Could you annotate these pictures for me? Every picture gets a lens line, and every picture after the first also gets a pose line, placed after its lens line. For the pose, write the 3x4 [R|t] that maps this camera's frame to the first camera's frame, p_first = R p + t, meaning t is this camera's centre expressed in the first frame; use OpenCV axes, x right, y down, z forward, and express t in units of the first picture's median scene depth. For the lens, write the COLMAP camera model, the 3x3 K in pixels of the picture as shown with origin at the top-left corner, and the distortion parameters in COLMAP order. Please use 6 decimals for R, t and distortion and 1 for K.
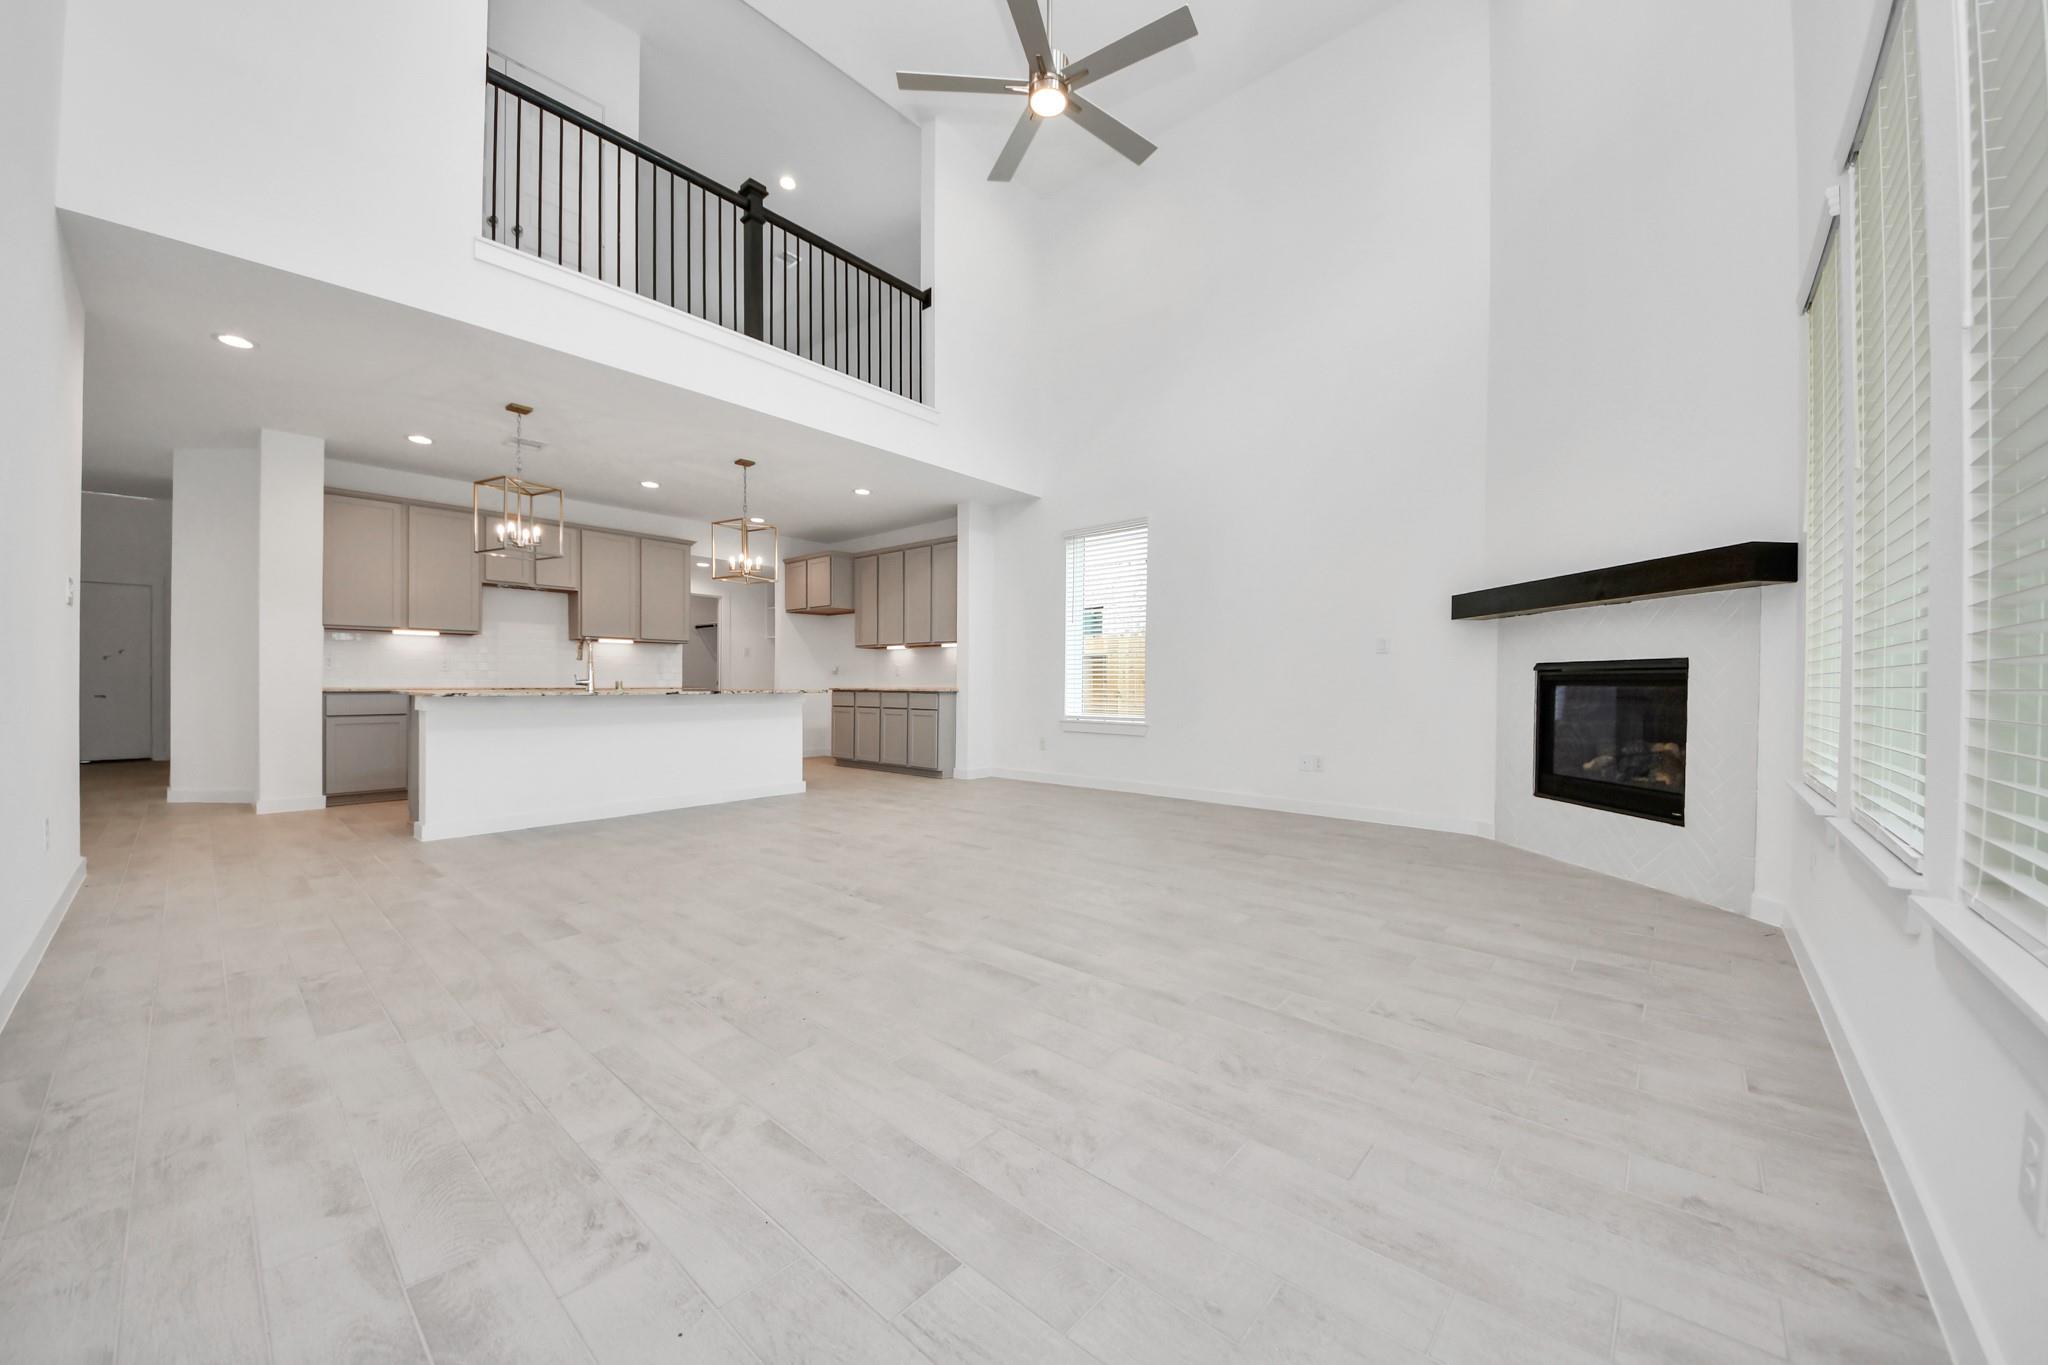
lens RADIAL K [[727.0, 0, 1041.4], [0, 727.0, 690.4], [0, 0, 1]] dist [-0.000360, -0.009132]
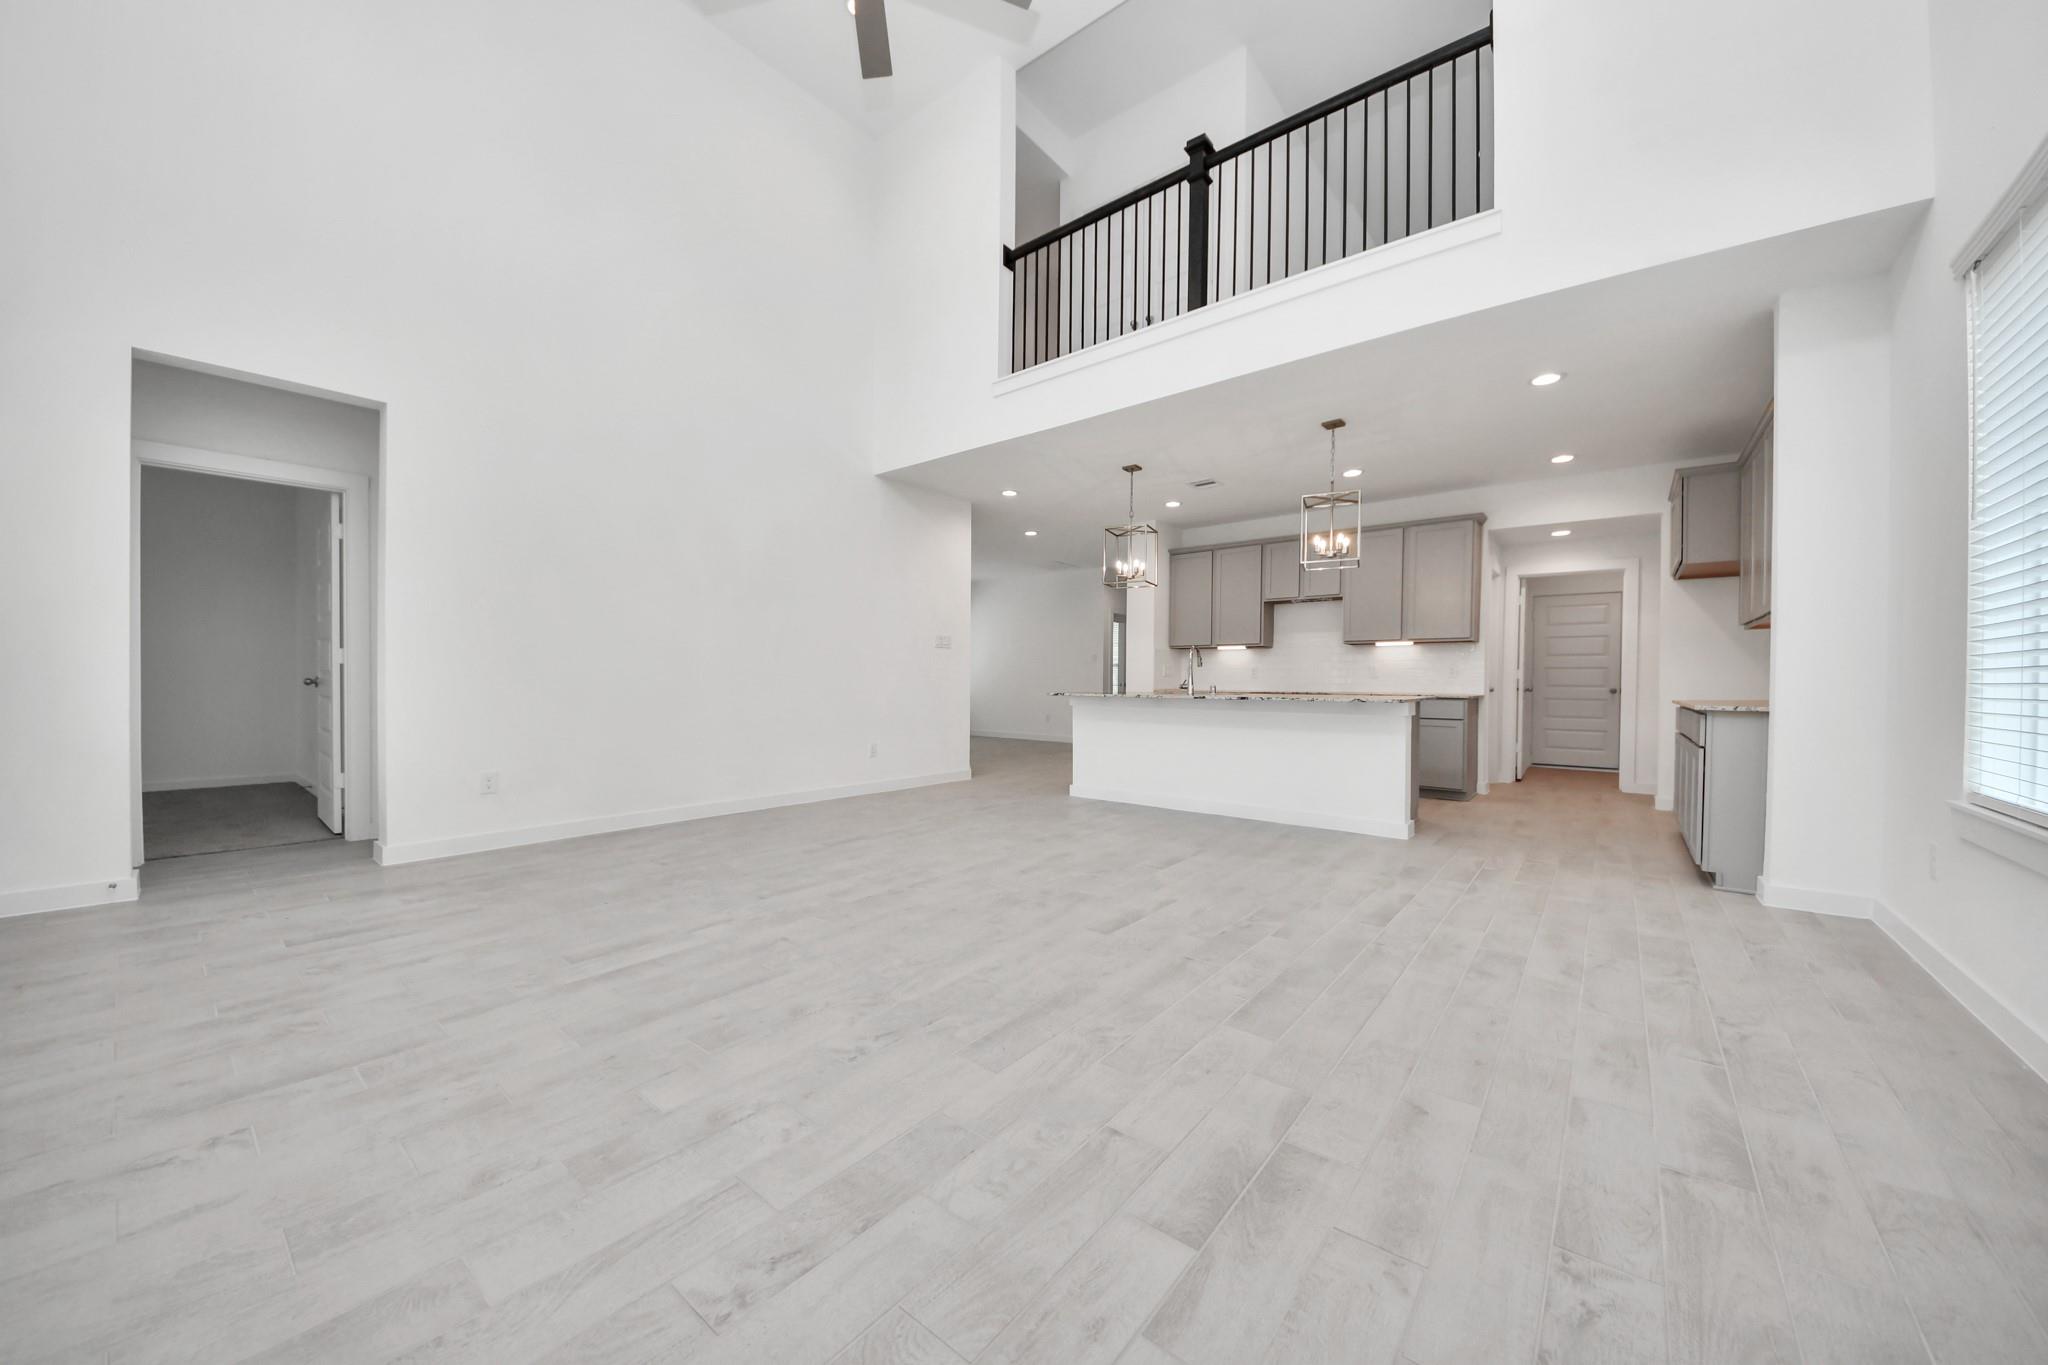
lens RADIAL K [[730.9, 0, 1022.5], [0, 730.9, 686.4], [0, 0, 1]] dist [0.048212, -0.033176]
pose [[0.023613, 0.004637, -0.999710, 0.406350], [-0.014976, 0.999879, 0.004284, -0.011926], [0.999609, 0.014870, 0.023680, 0.587228]]
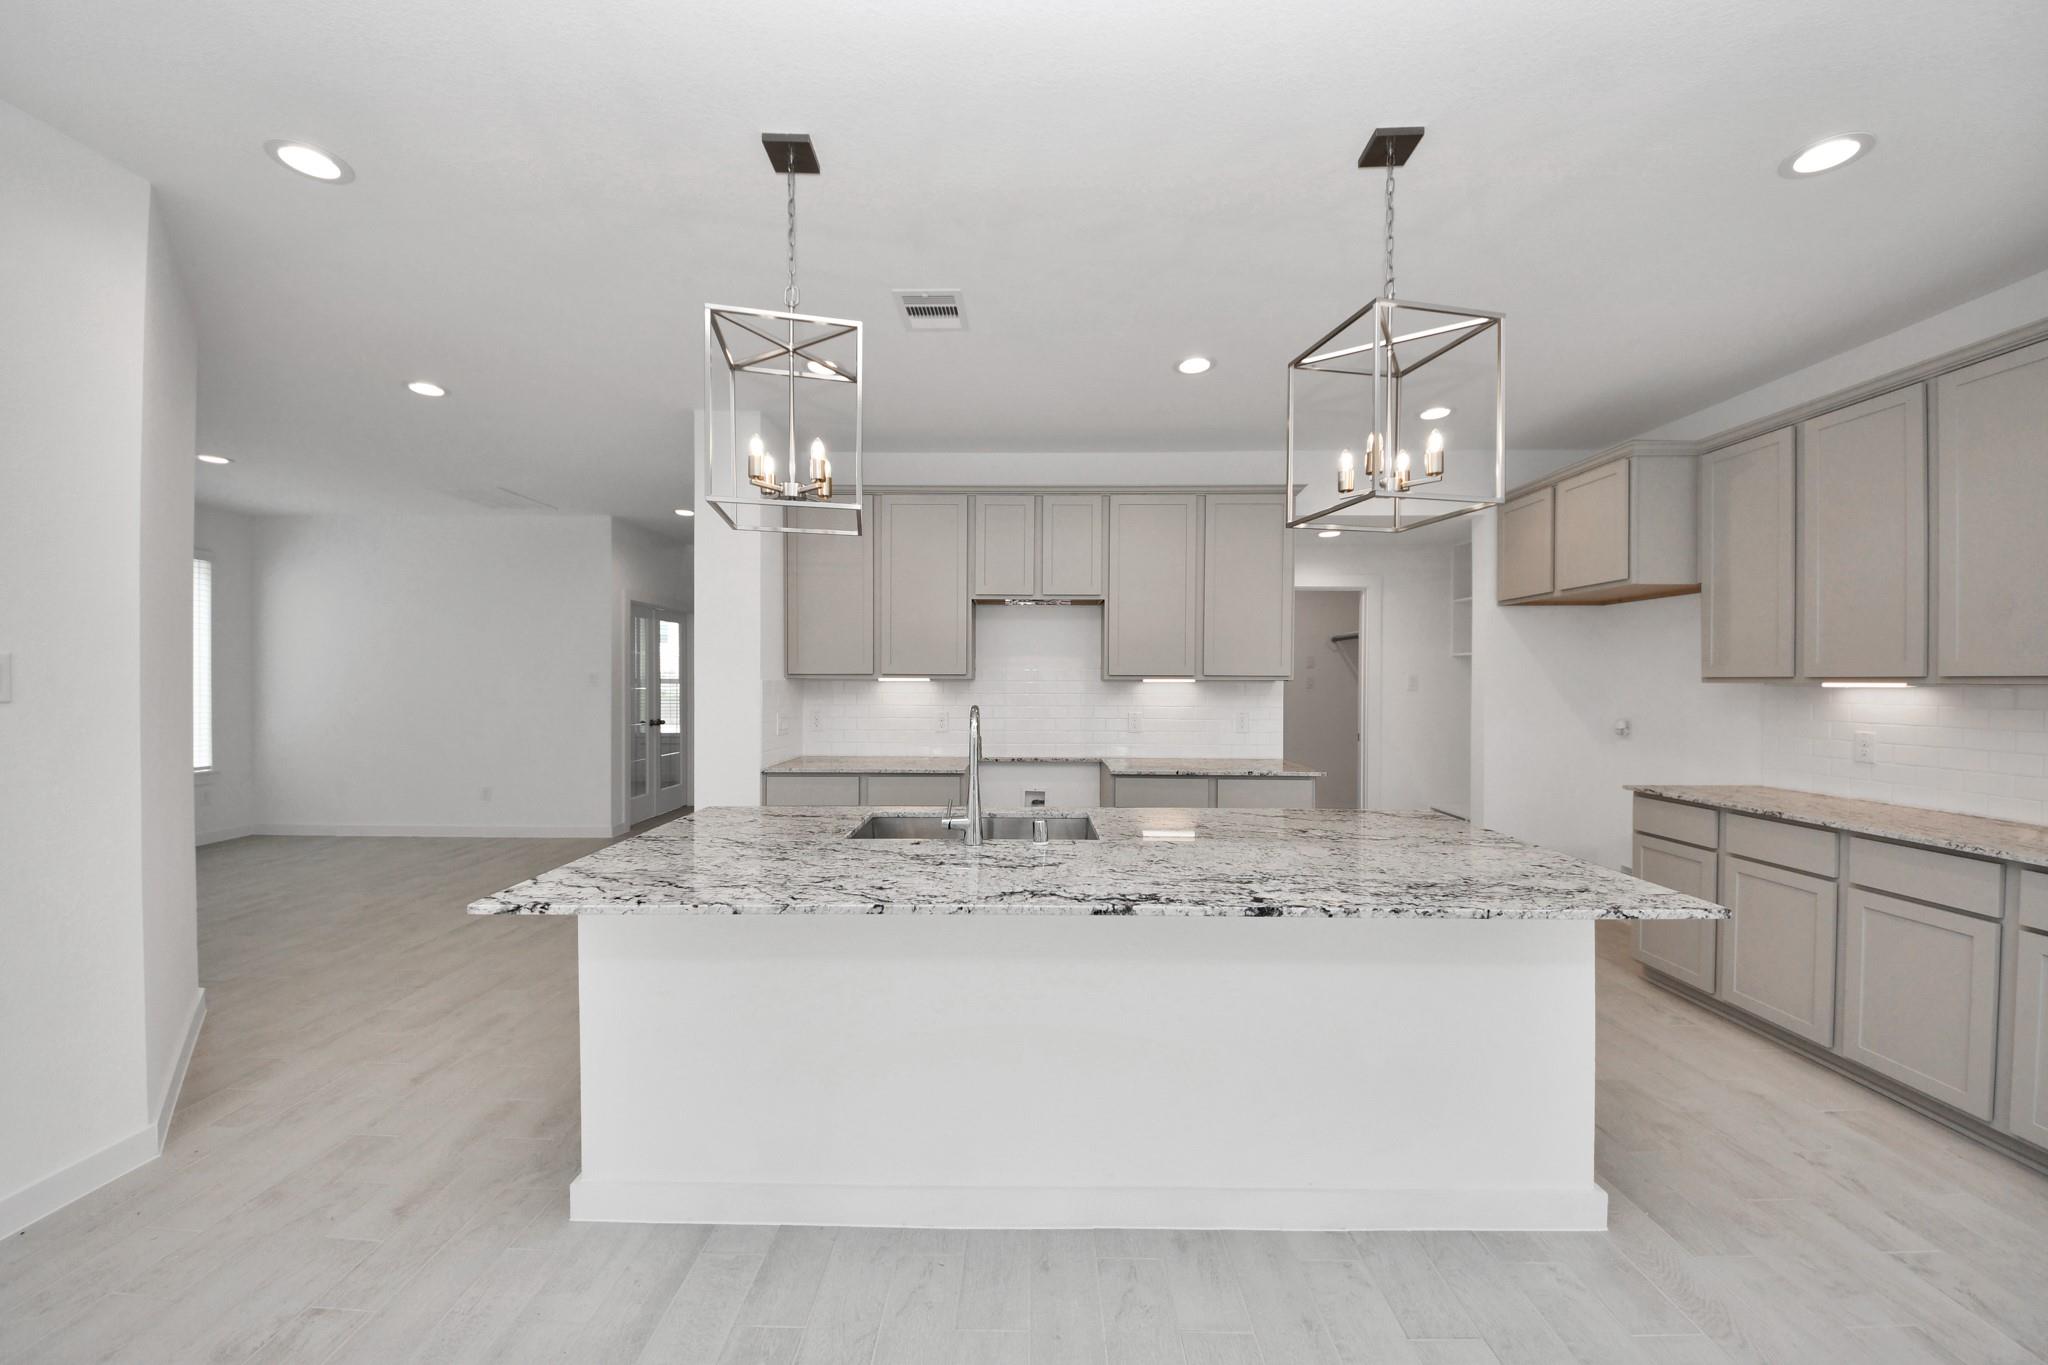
lens RADIAL K [[730.9, 0, 1022.5], [0, 730.9, 686.4], [0, 0, 1]] dist [0.048212, -0.033176]
pose [[0.632265, 0.004704, -0.774738, -0.238445], [-0.007937, 0.999968, -0.000406, -0.071460], [0.774711, 0.006406, 0.632283, 0.624478]]
